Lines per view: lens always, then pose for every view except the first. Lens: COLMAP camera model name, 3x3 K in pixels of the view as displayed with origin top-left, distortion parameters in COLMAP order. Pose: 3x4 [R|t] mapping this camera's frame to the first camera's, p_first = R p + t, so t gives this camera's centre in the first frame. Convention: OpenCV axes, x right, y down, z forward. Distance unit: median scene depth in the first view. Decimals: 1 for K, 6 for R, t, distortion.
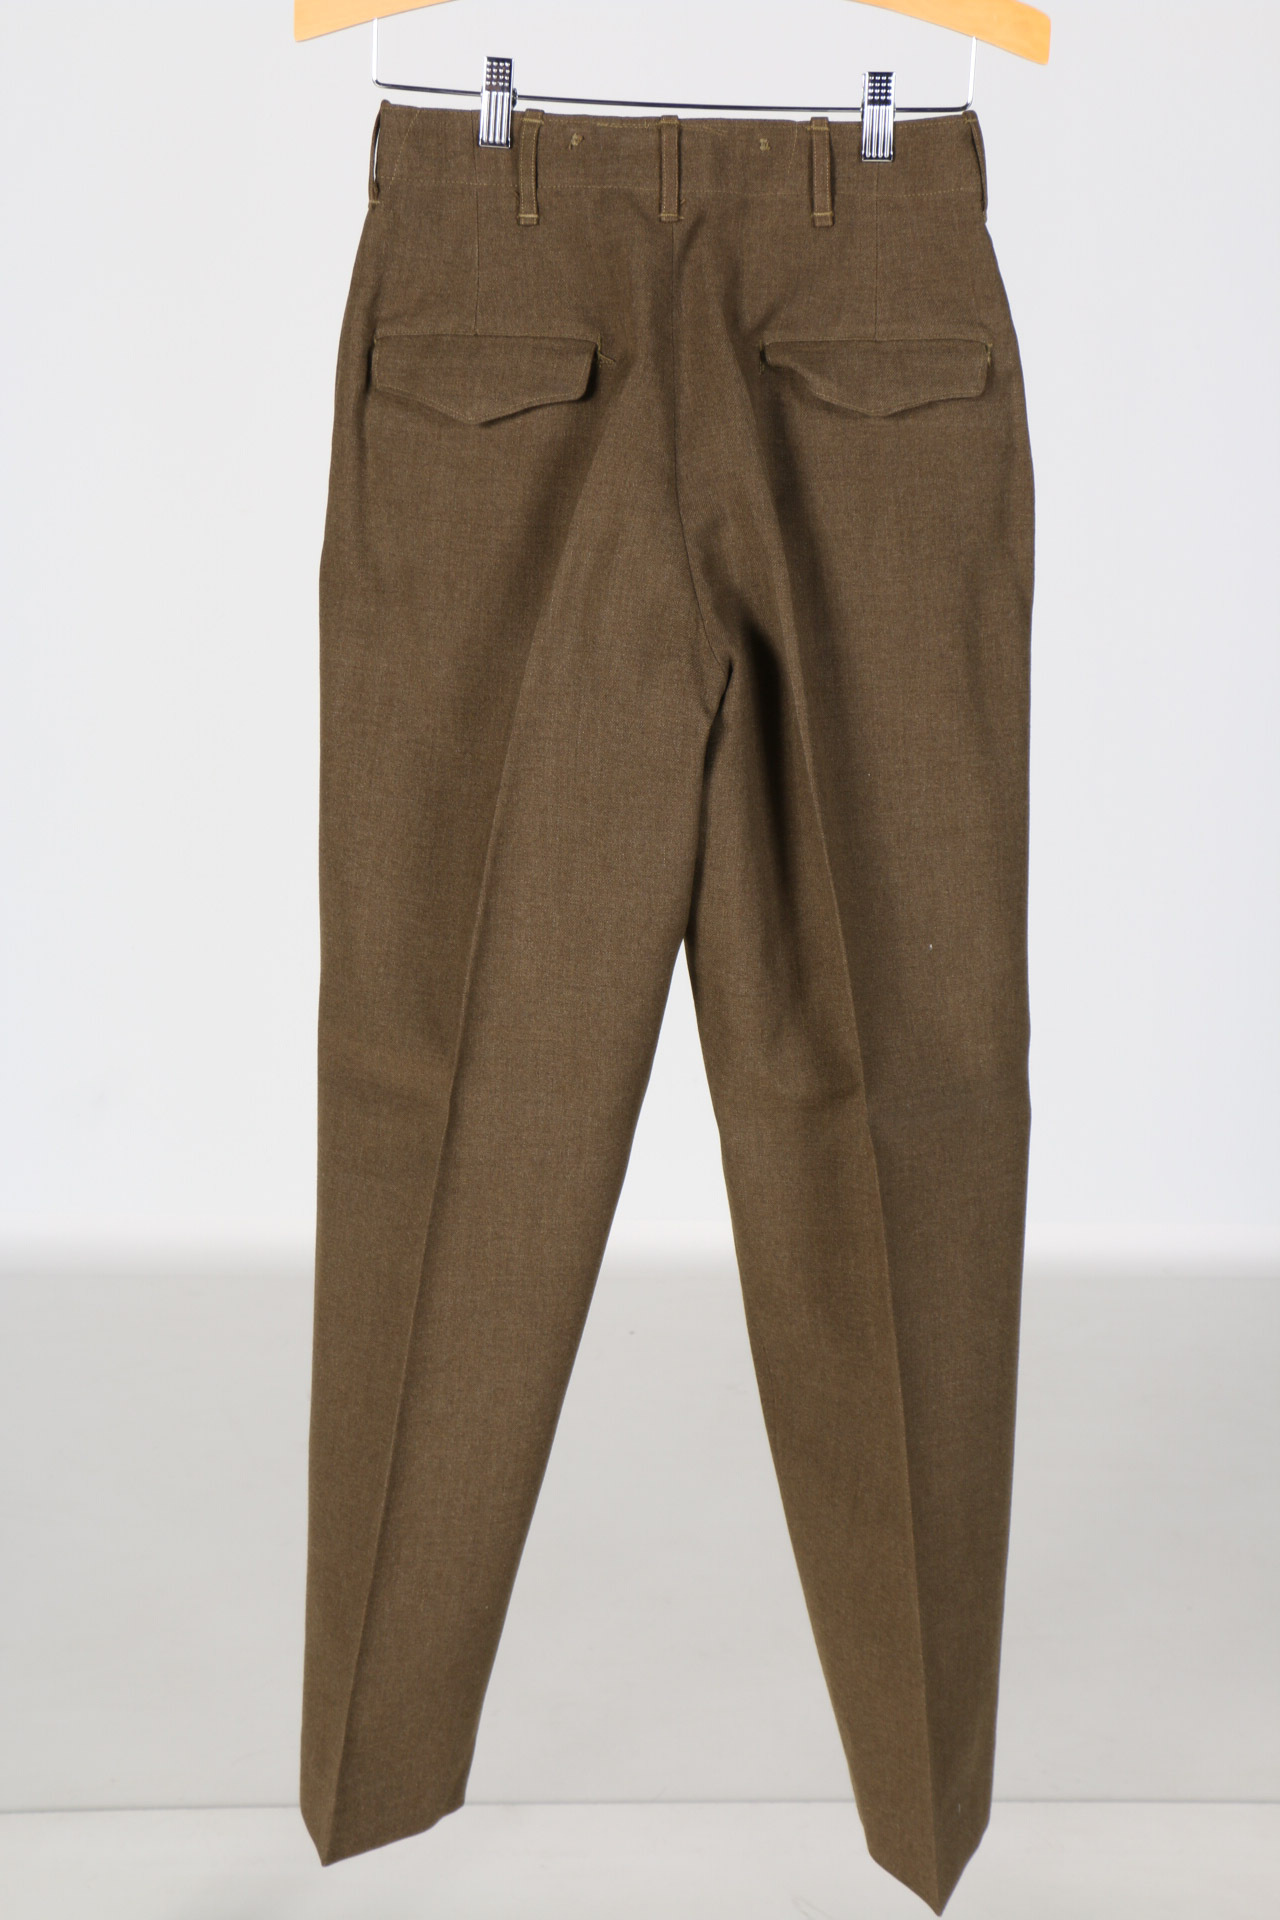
lens RADIAL K [[3644.8, 0, 636.8], [0, 3644.8, 954.4], [0, 0, 1]] dist [0.297940, 0.000000]
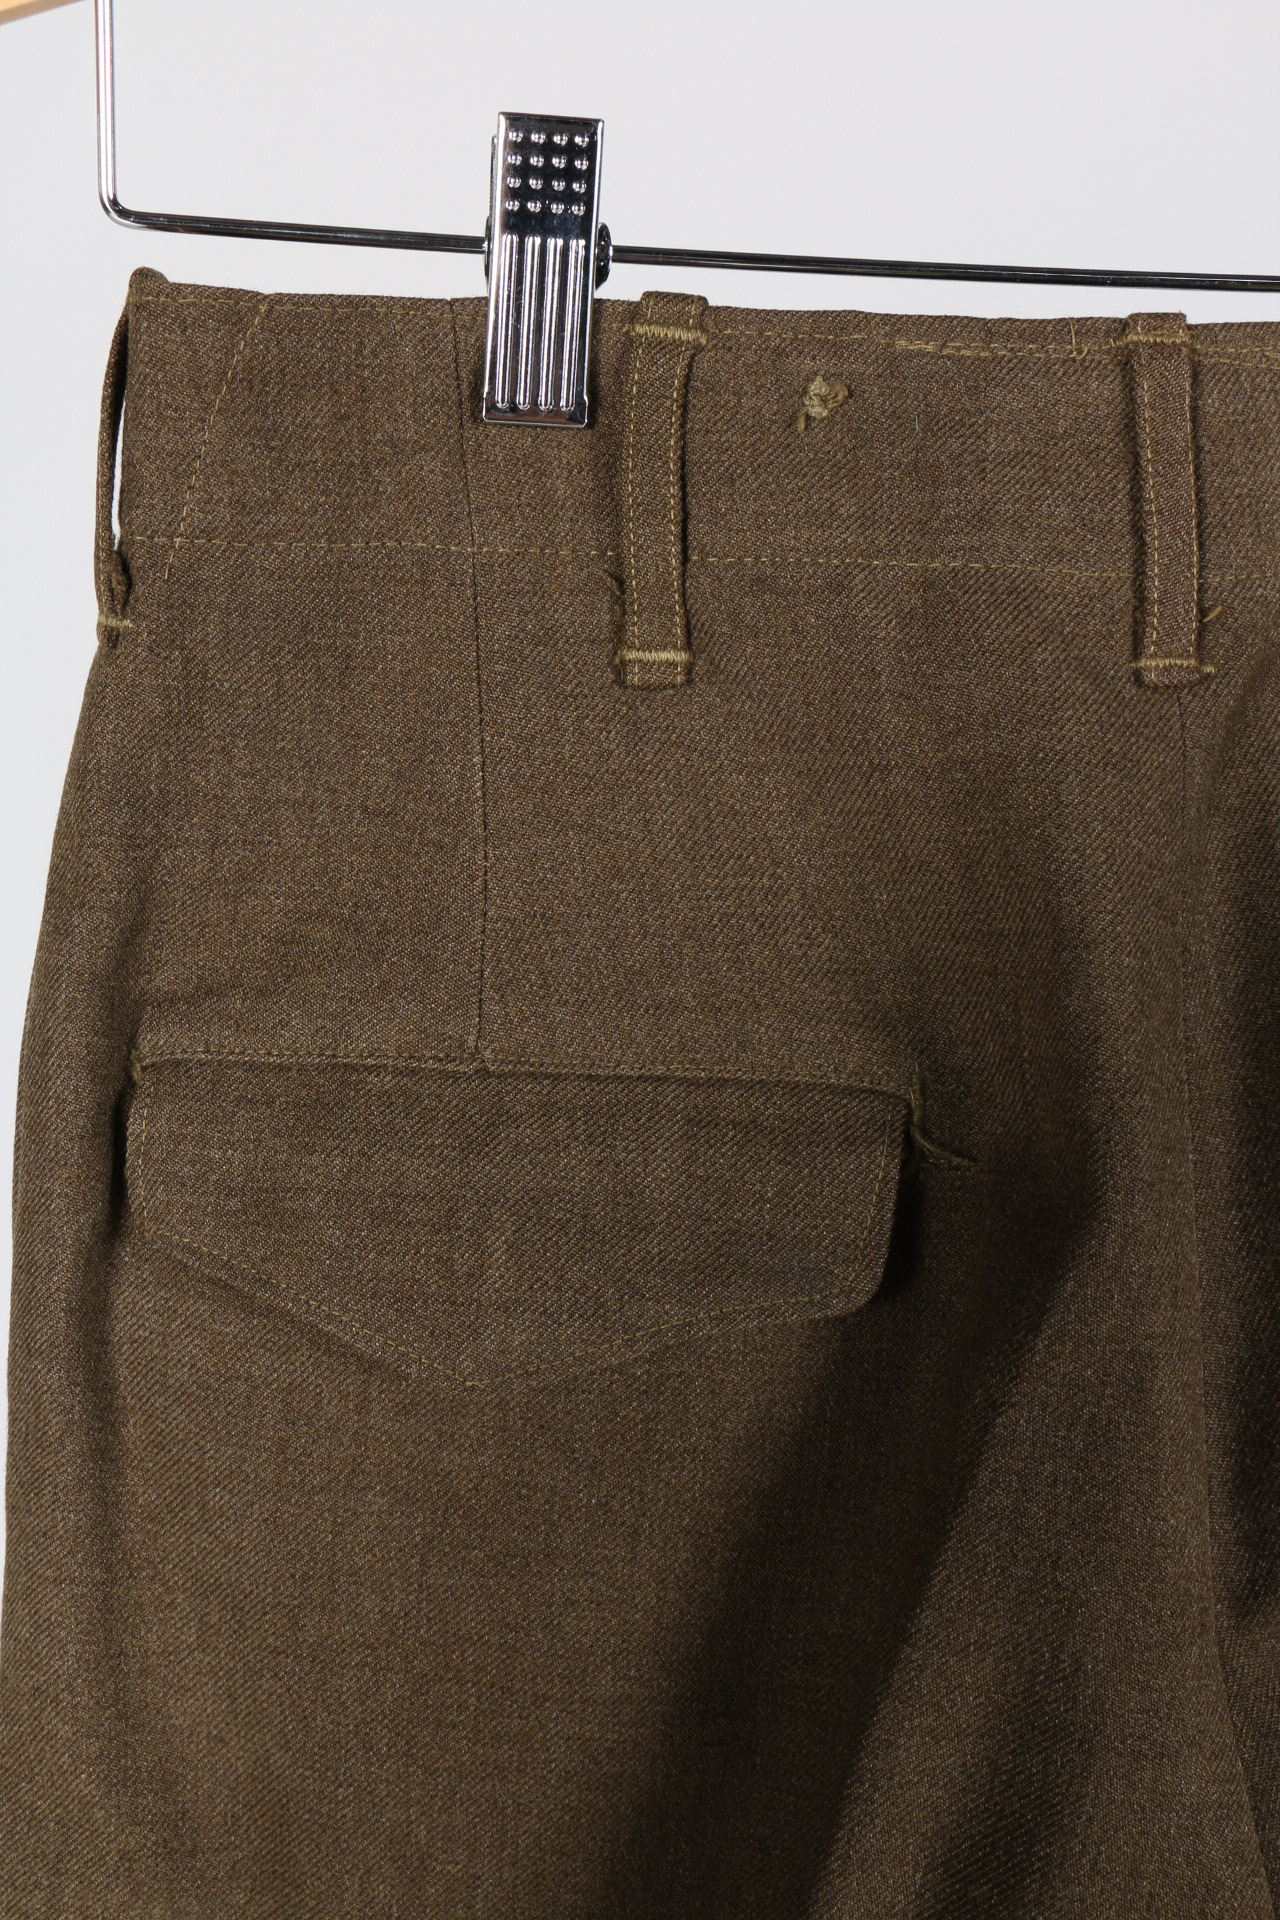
lens RADIAL K [[2421.1, 0, 645.5], [0, 2421.1, 958.5], [0, 0, 1]] dist [-0.046234, 0.000000]
pose [[0.997147, -0.025714, 0.070968, -0.044293], [0.021936, 0.998326, 0.053518, -0.187098], [-0.072225, -0.051809, 0.996042, 0.811999]]
